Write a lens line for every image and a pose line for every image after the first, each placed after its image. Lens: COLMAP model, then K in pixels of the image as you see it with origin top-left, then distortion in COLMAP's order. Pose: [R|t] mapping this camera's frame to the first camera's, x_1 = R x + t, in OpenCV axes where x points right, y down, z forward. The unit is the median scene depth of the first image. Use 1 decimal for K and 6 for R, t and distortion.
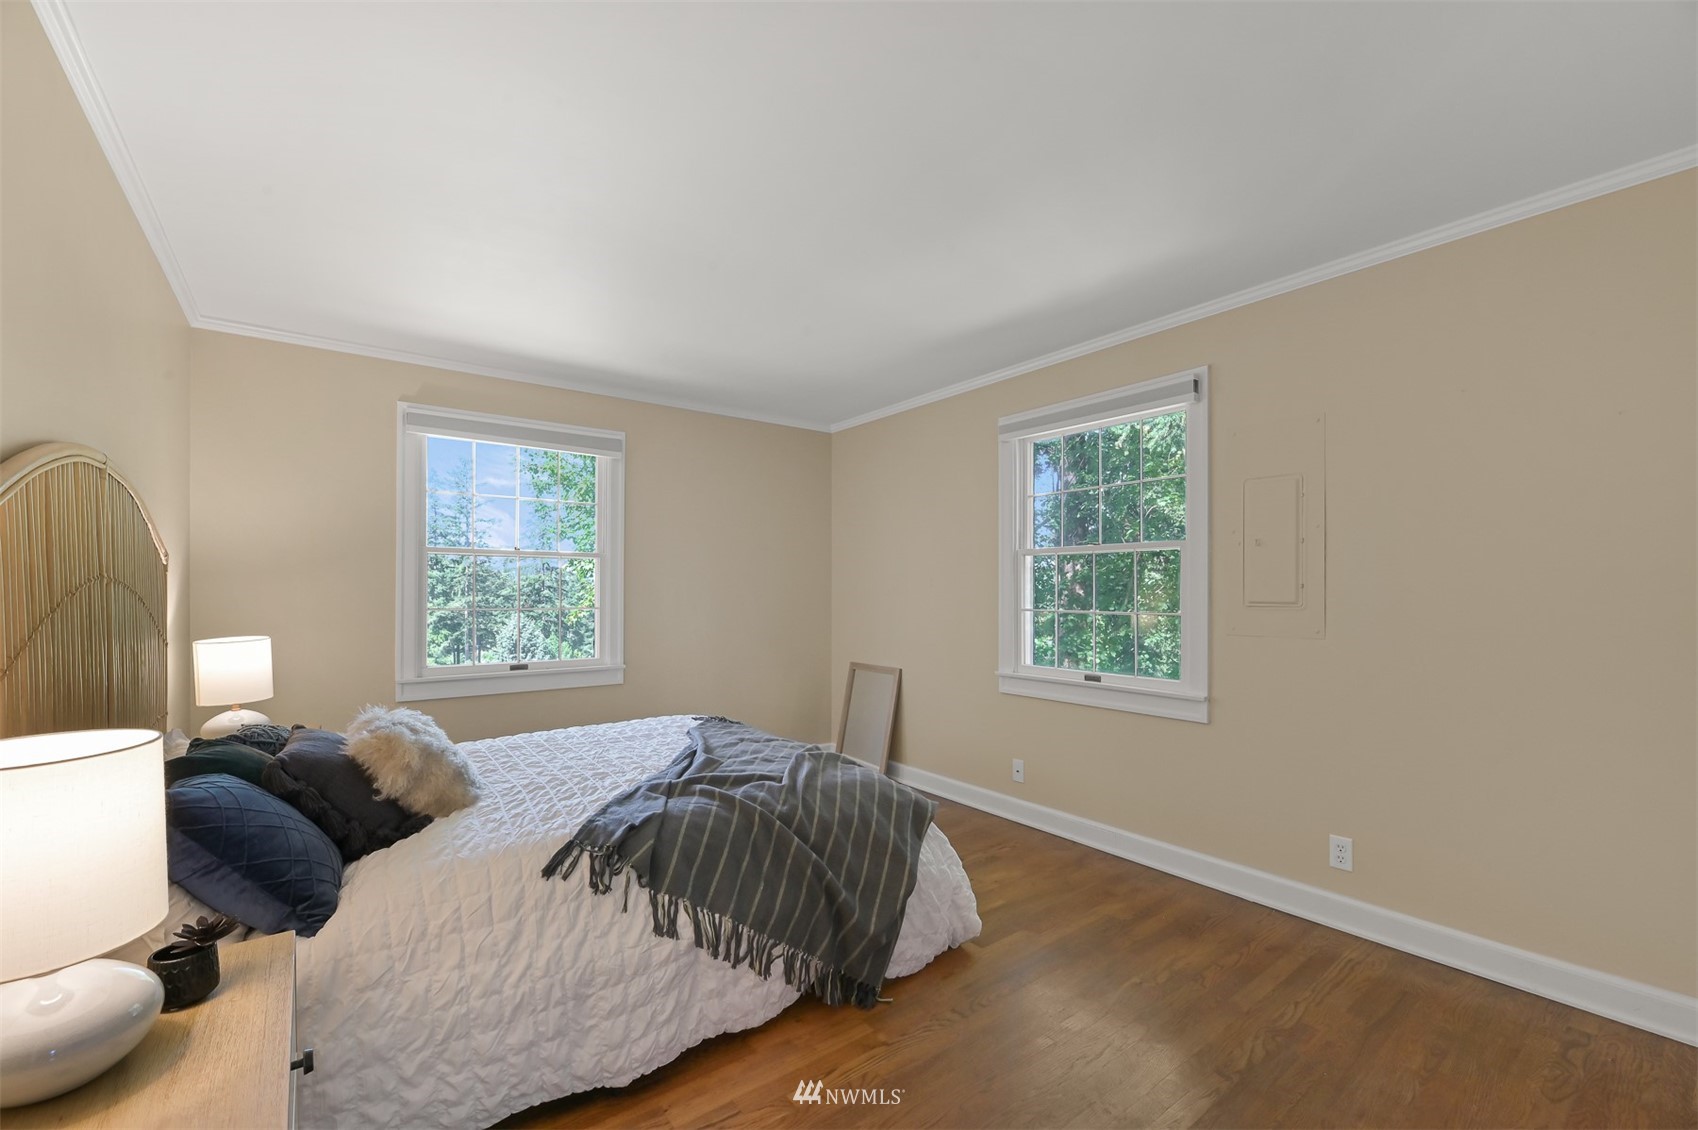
lens RADIAL K [[709.4, 0, 843.9], [0, 709.4, 590.3], [0, 0, 1]] dist [-0.000056, -0.000454]
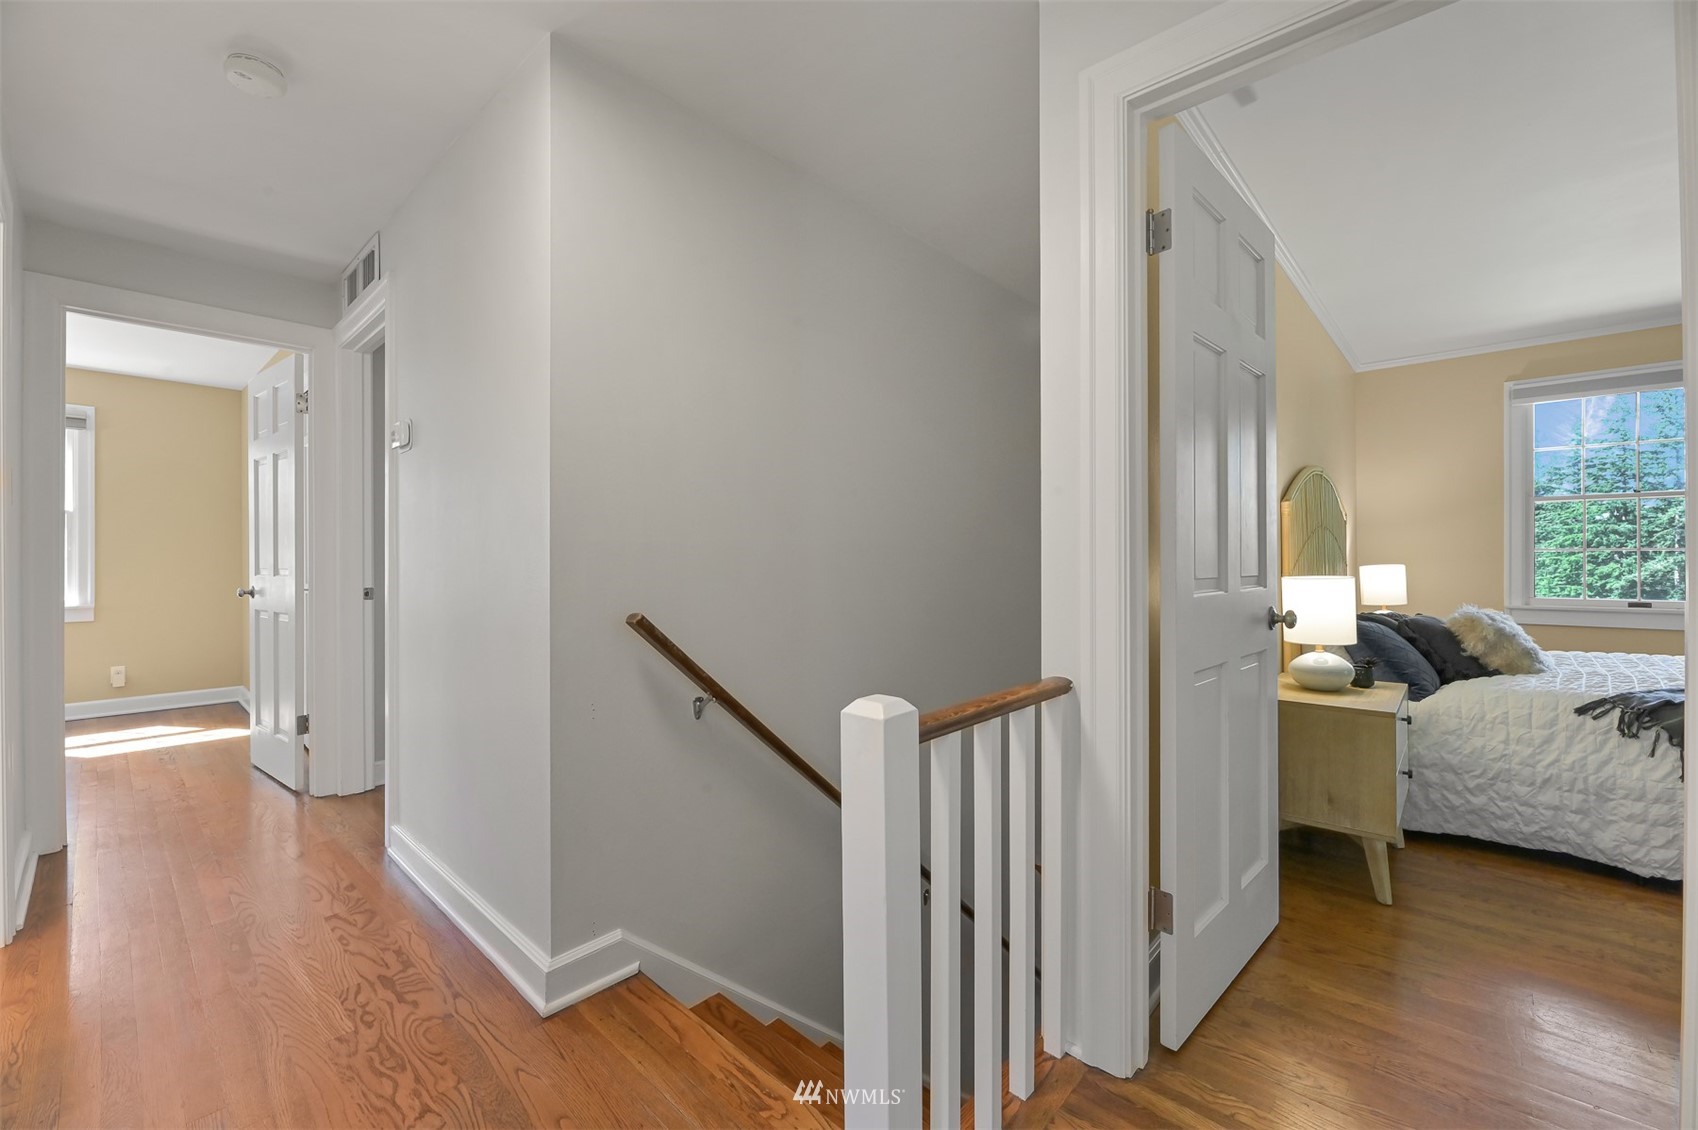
lens RADIAL K [[697.2, 0, 846.1], [0, 697.2, 563.2], [0, 0, 1]] dist [-0.011805, -0.001644]
pose [[0.197629, 0.006472, -0.980256, 0.692399], [0.011649, 0.999892, 0.008951, 0.057299], [0.980208, -0.013188, 0.197532, -0.794087]]
